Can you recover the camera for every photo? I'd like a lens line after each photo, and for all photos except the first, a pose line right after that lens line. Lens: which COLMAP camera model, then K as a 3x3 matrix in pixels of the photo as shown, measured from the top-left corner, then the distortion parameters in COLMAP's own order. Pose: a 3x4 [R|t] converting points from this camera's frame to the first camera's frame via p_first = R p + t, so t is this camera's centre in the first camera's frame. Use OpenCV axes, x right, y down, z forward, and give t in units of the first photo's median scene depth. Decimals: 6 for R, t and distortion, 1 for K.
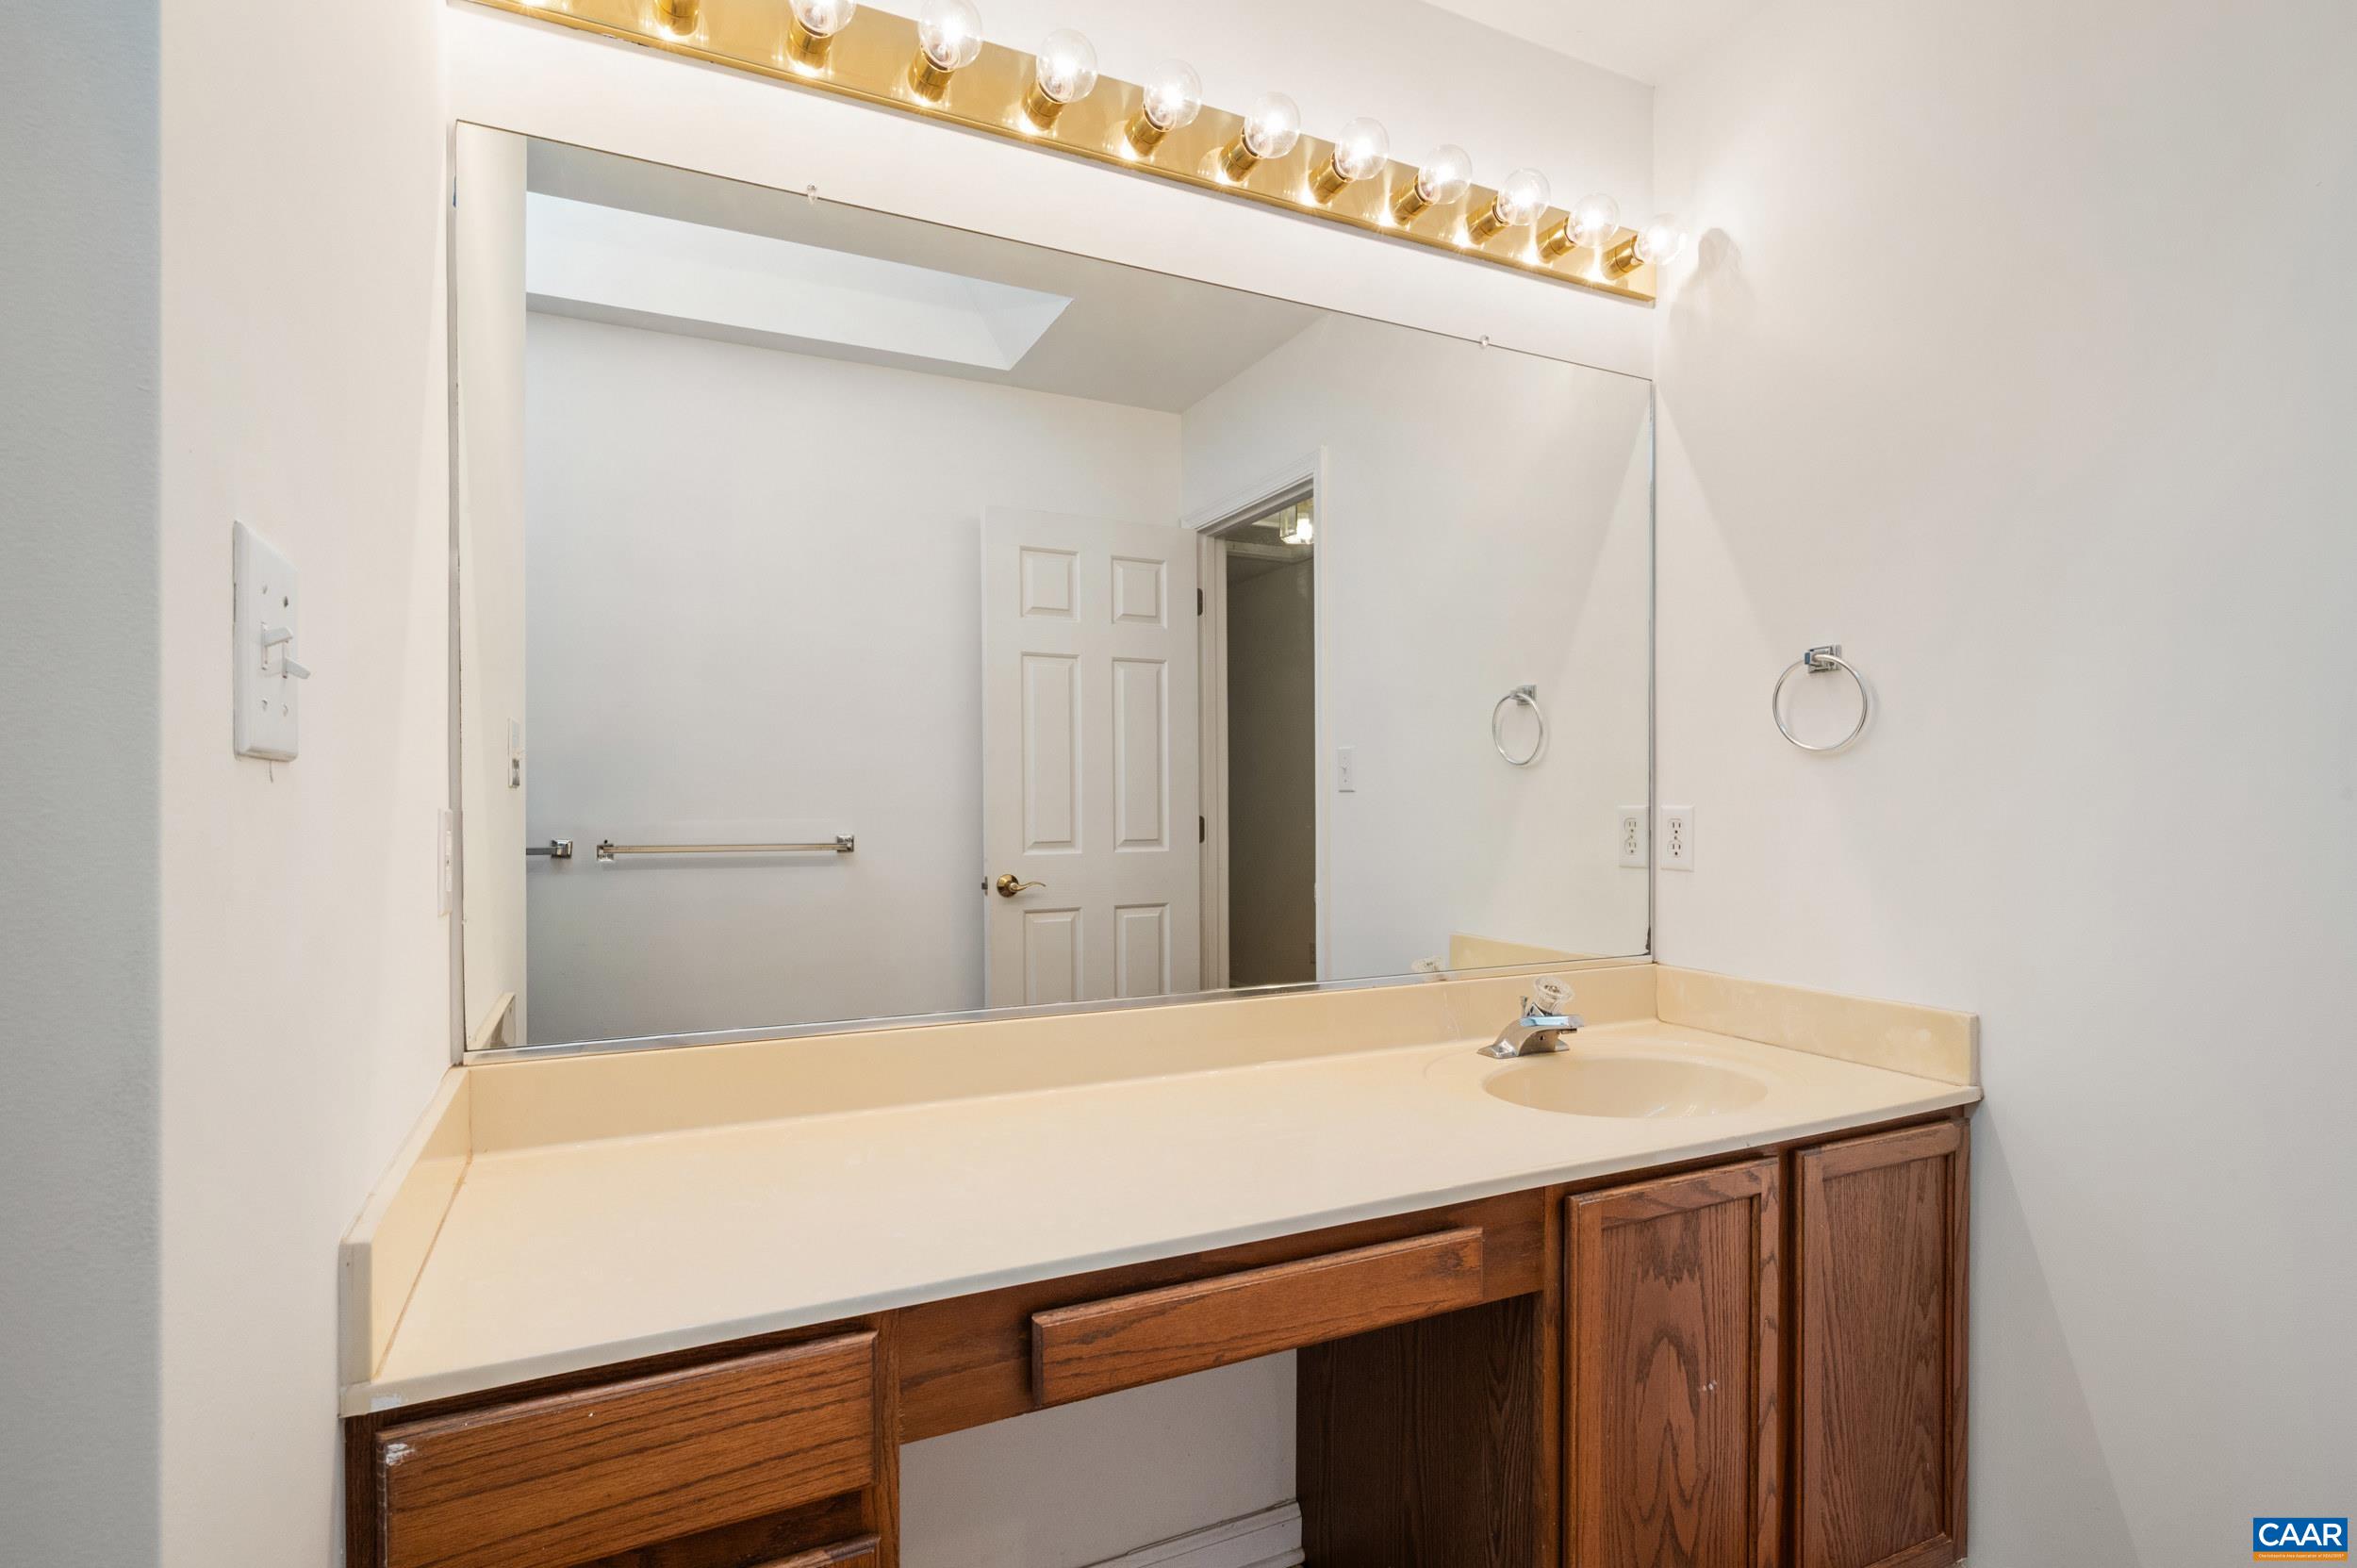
lens RADIAL K [[1192.0, 0, 1120.4], [0, 1192.0, 776.2], [0, 0, 1]] dist [0.003690, -0.000353]
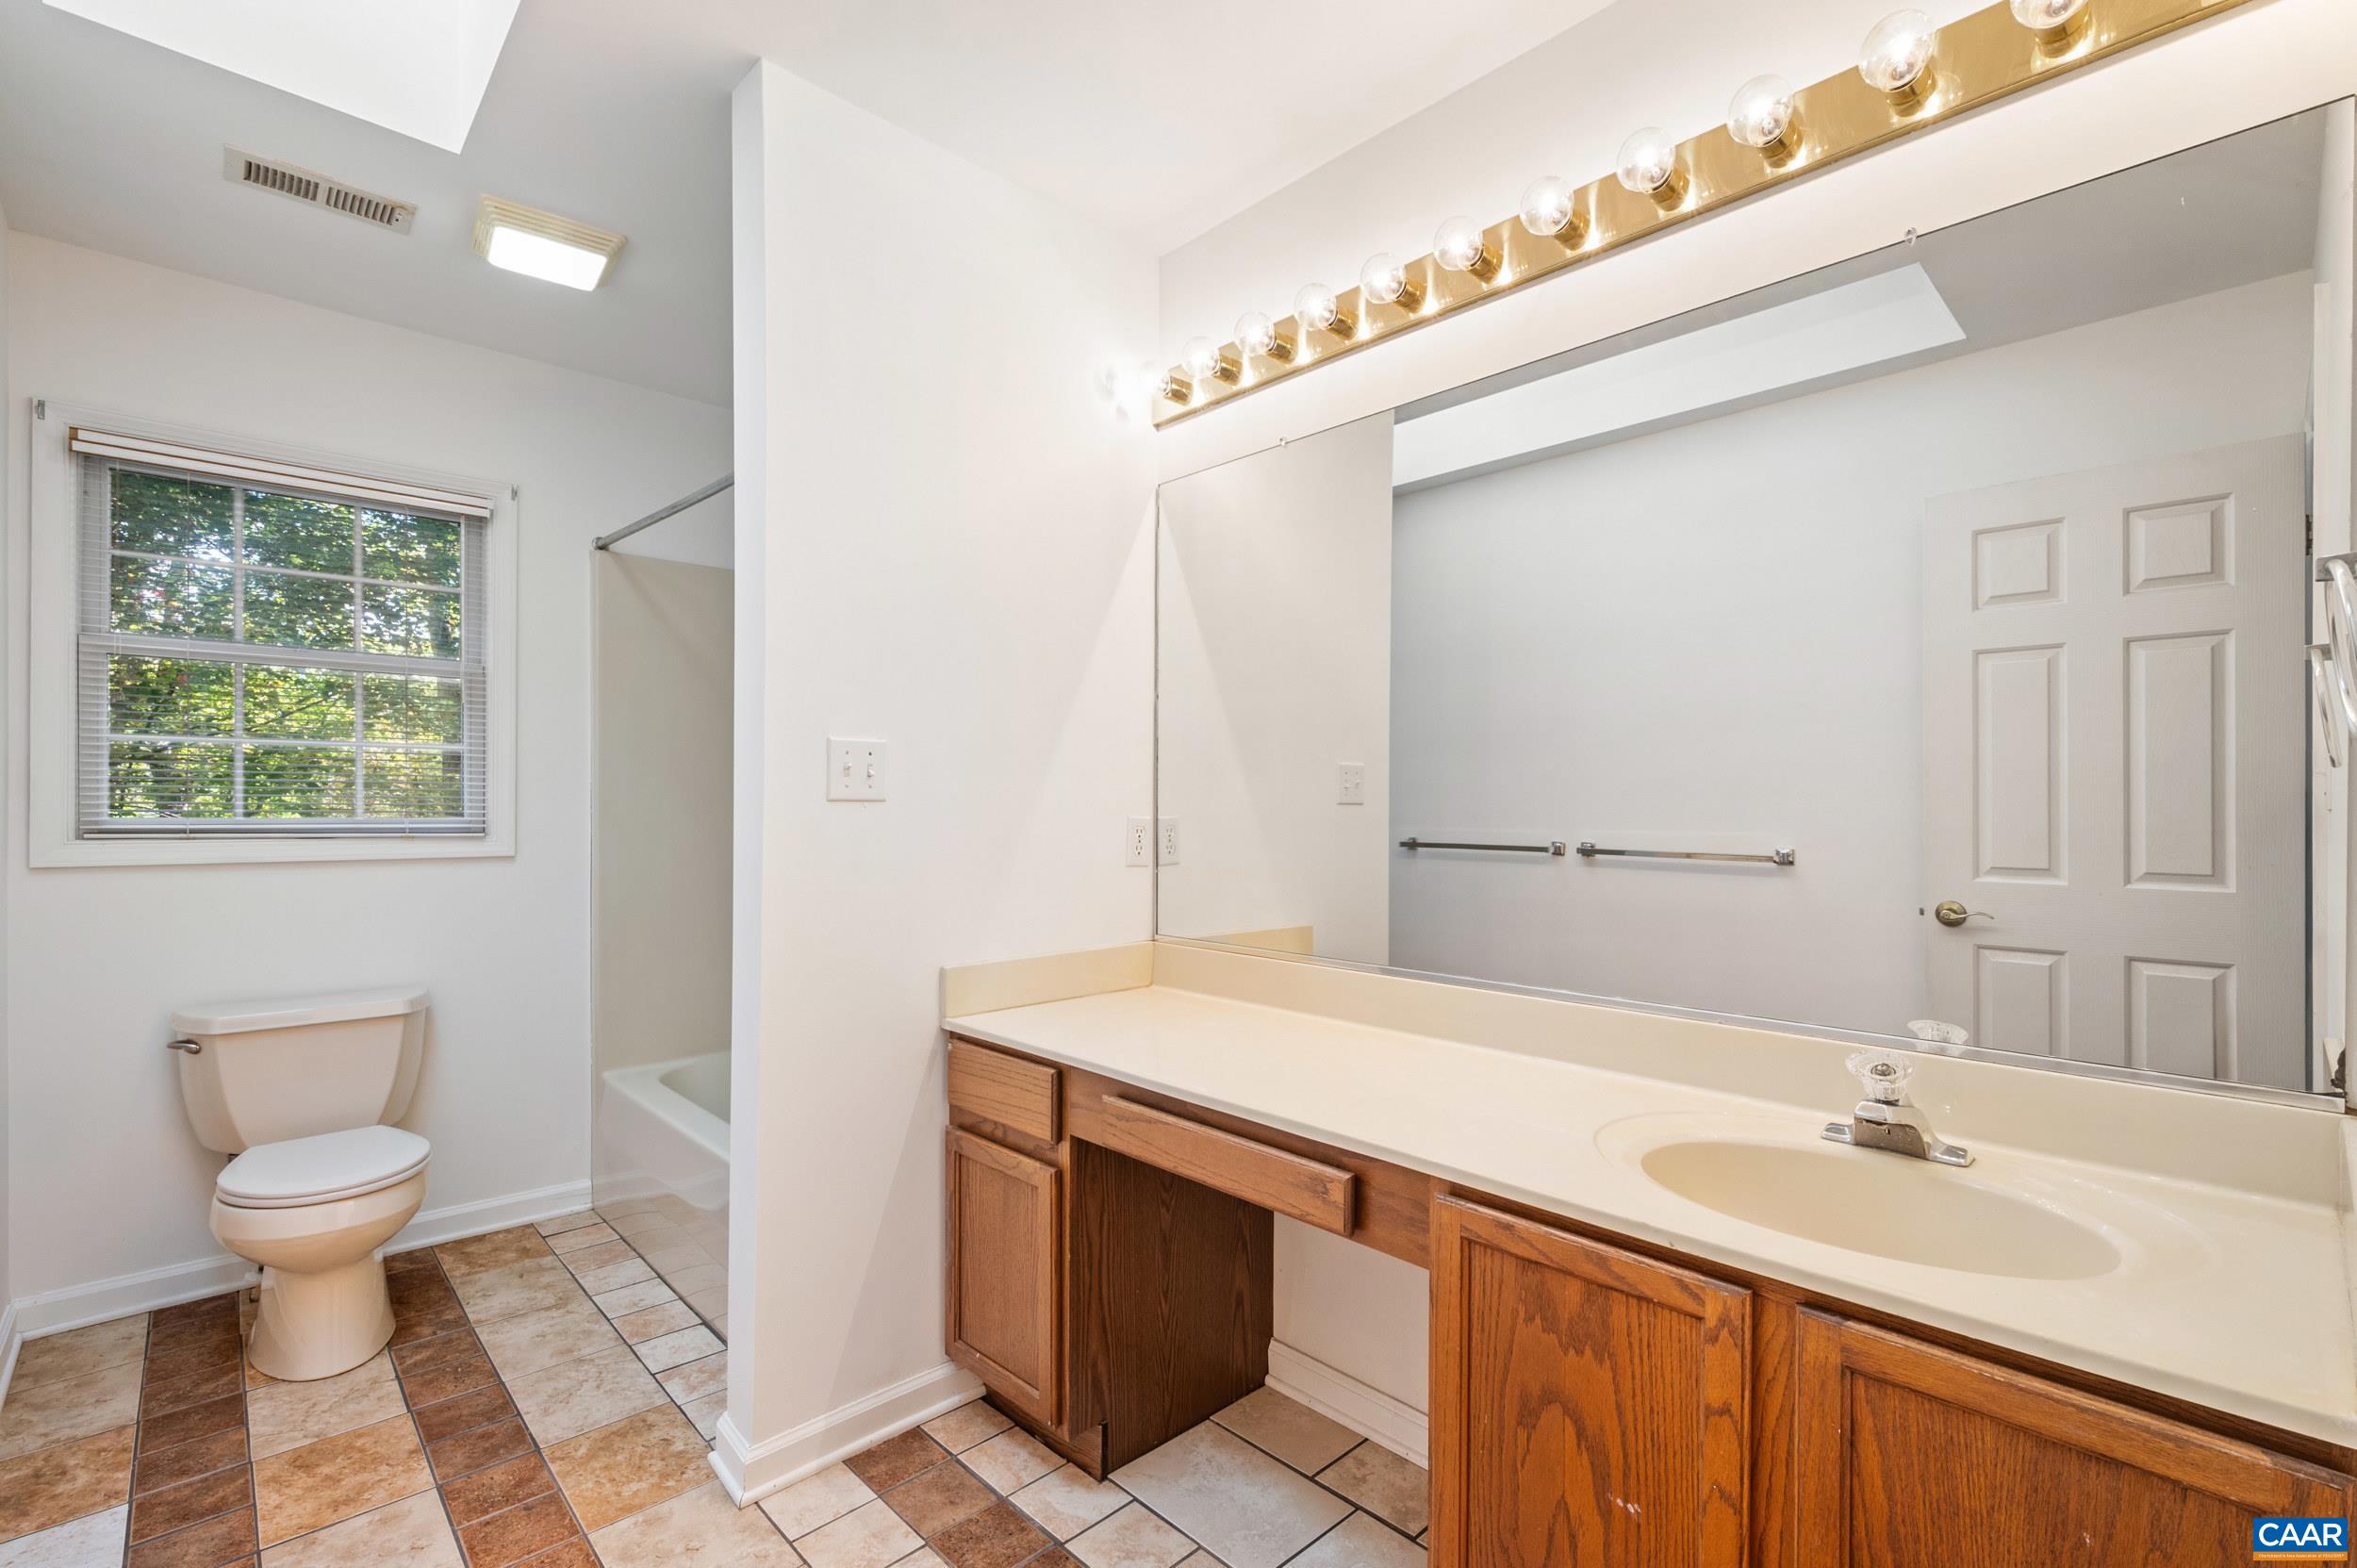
lens RADIAL K [[1064.5, 0, 1177.6], [0, 1064.5, 774.4], [0, 0, 1]] dist [0.003382, 0.000962]
pose [[0.296571, -0.024582, -0.954694, 0.922094], [0.008458, 0.999697, -0.023114, 0.001368], [0.954973, -0.001220, 0.296690, 0.376511]]
